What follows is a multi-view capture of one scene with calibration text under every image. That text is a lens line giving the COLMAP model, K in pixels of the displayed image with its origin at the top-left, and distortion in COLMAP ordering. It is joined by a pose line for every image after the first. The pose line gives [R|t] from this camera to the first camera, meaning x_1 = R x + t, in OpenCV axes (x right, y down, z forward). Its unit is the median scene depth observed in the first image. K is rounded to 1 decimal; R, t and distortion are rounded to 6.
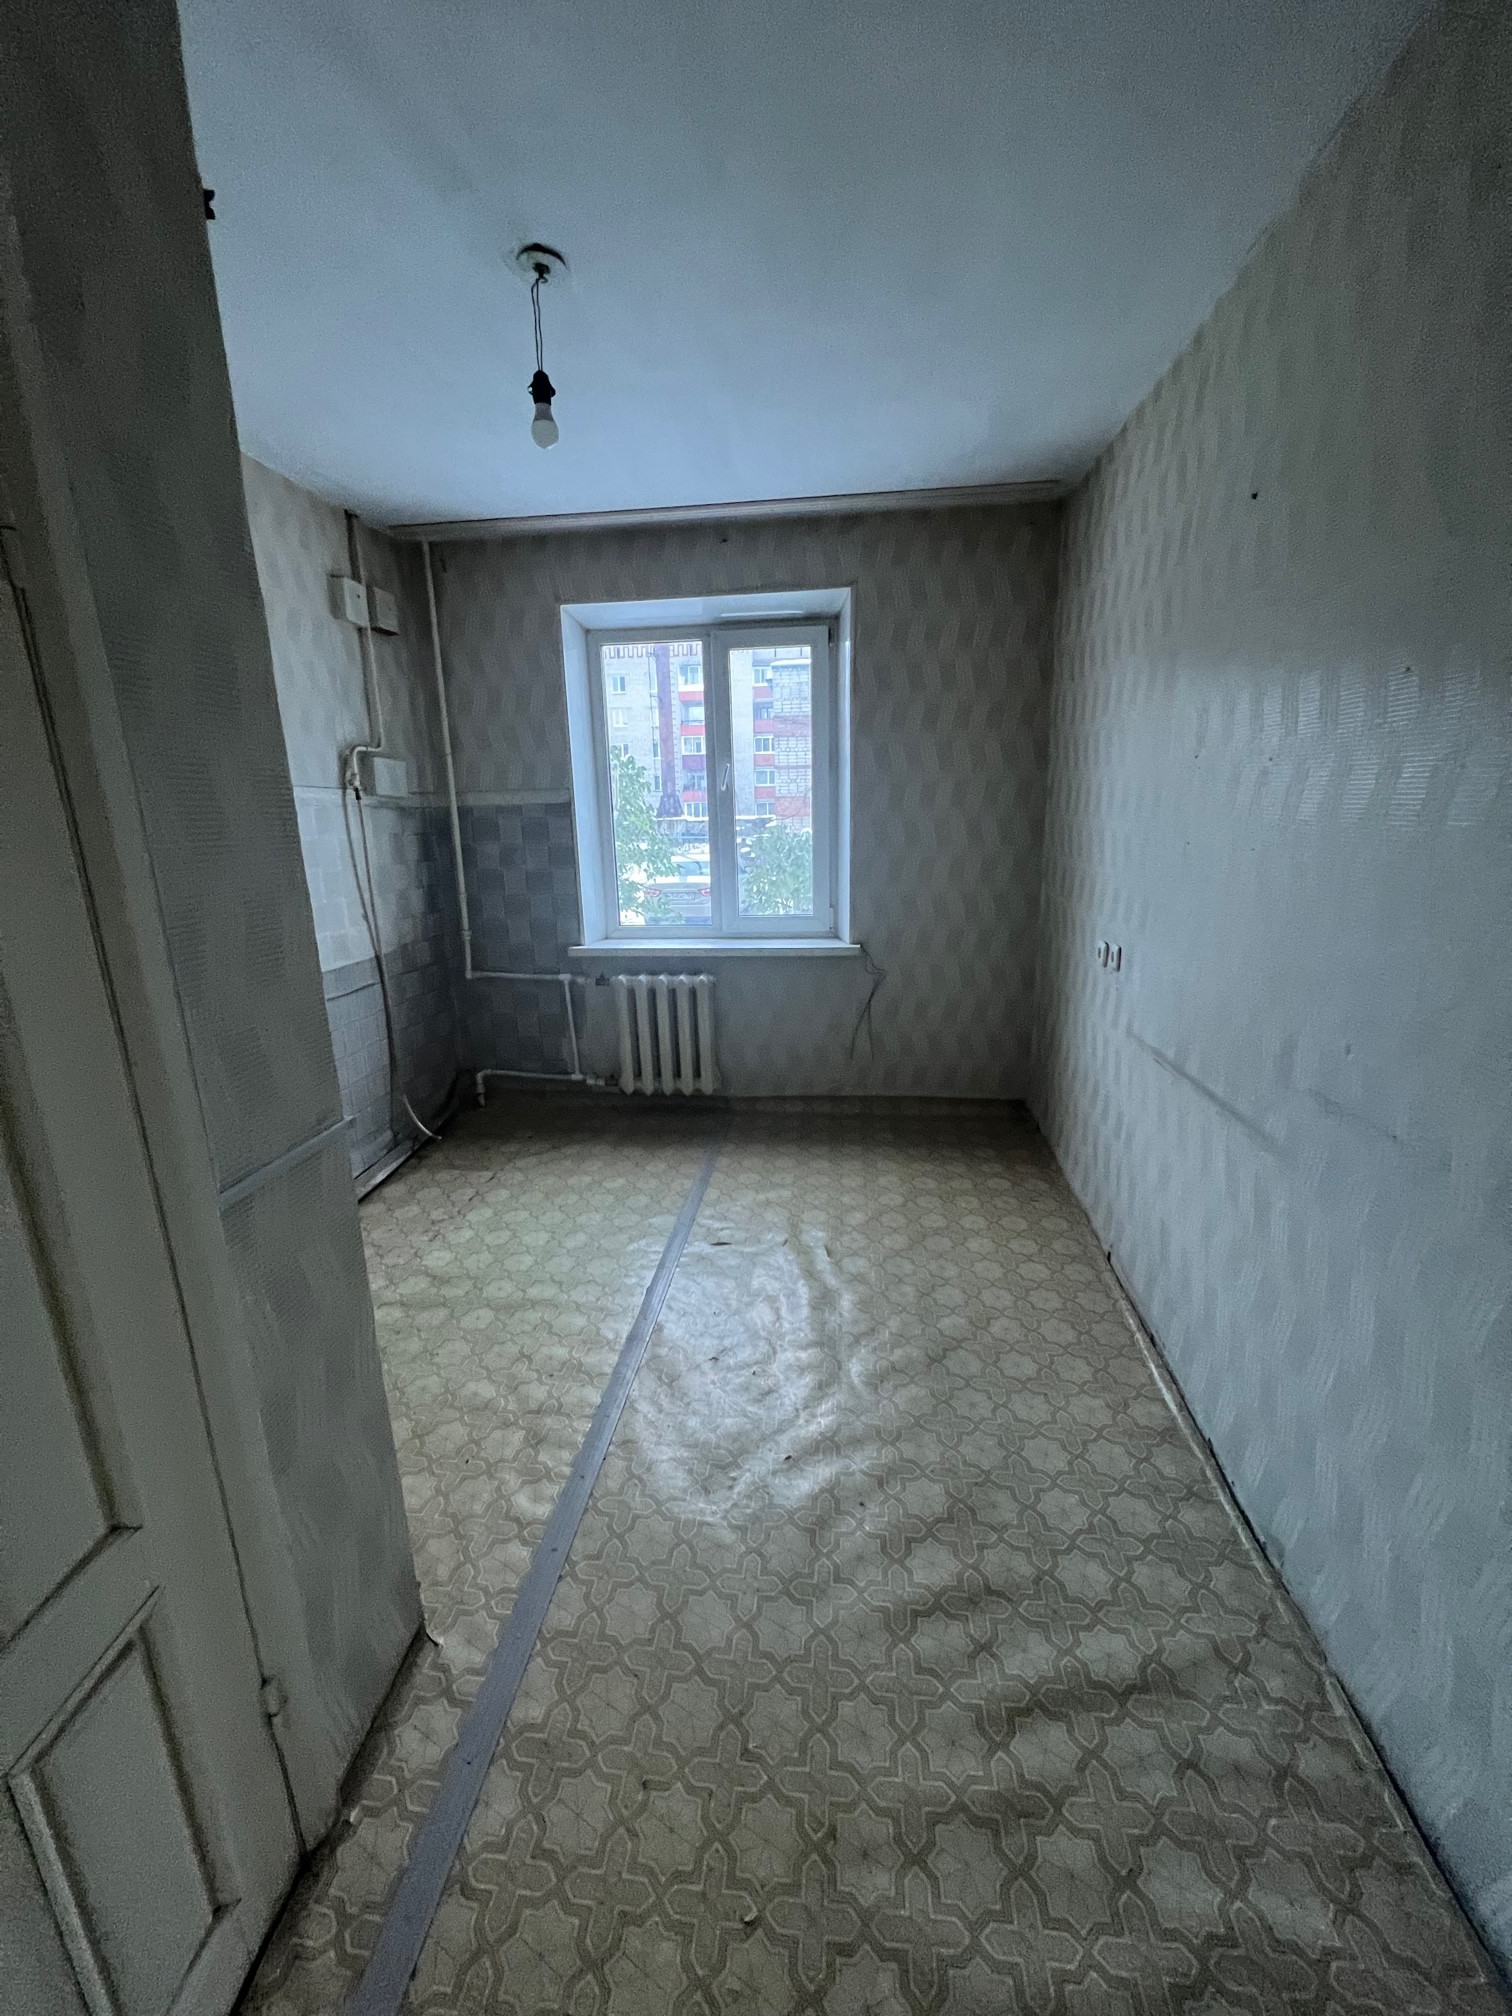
lens RADIAL K [[804.0, 0, 757.9], [0, 804.0, 1007.7], [0, 0, 1]] dist [0.002482, -0.000052]
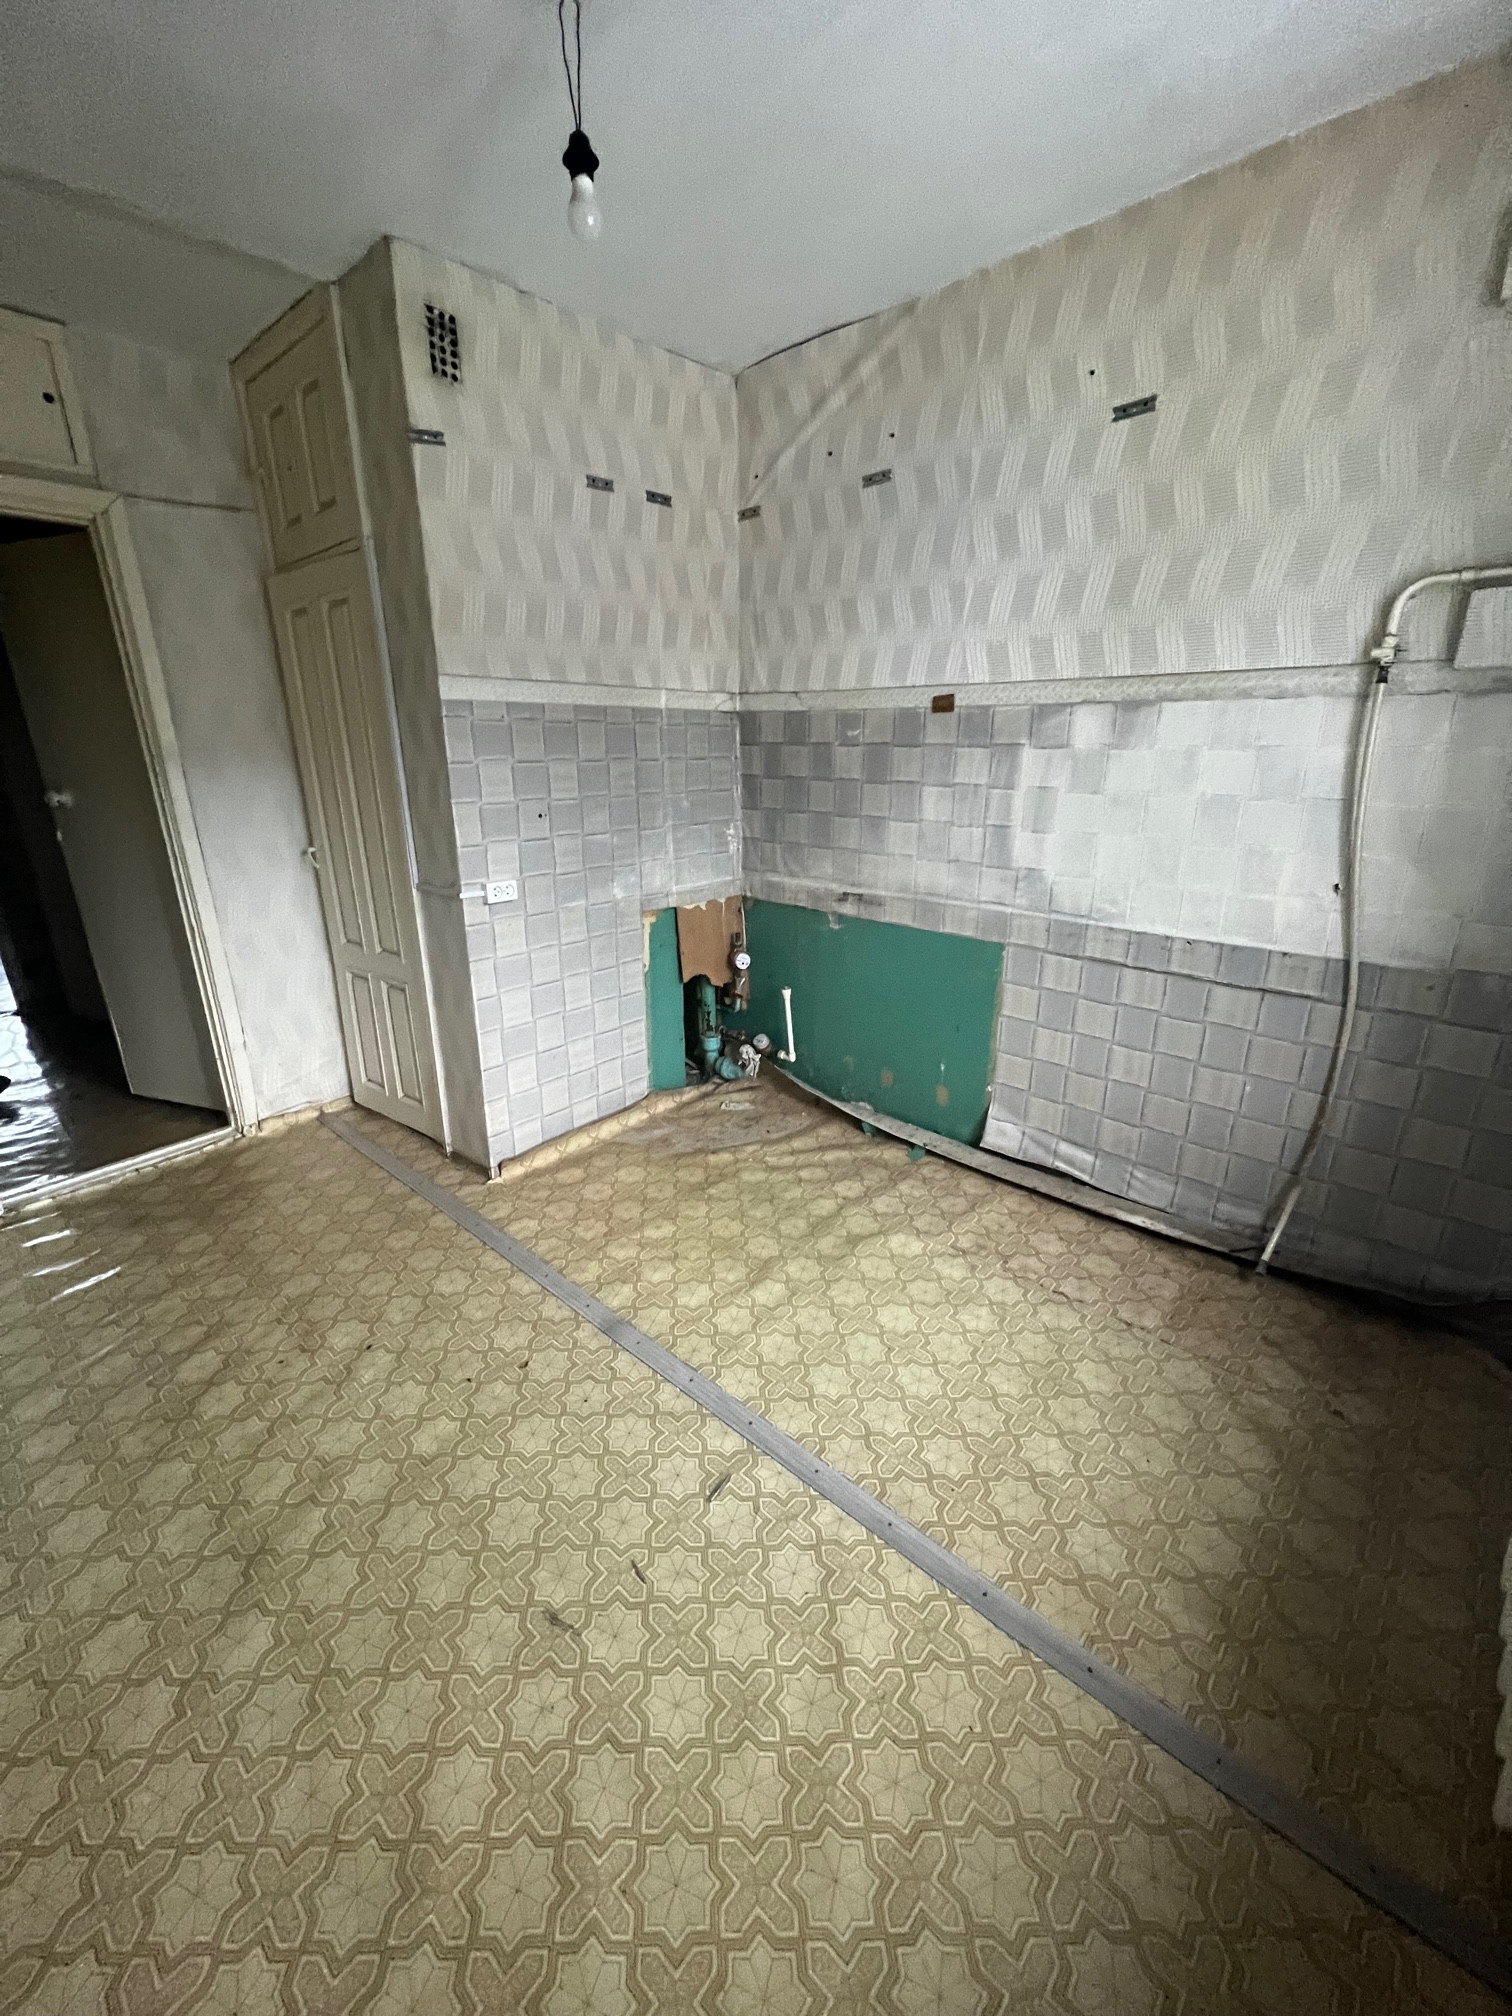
lens RADIAL K [[804.0, 0, 755.8], [0, 804.0, 1009.8], [0, 0, 1]] dist [0.002482, -0.000052]
pose [[-0.587681, 0.283752, -0.757704, 0.277748], [-0.167604, 0.873479, 0.457103, -0.273572], [0.791542, 0.395625, -0.465770, 1.137416]]
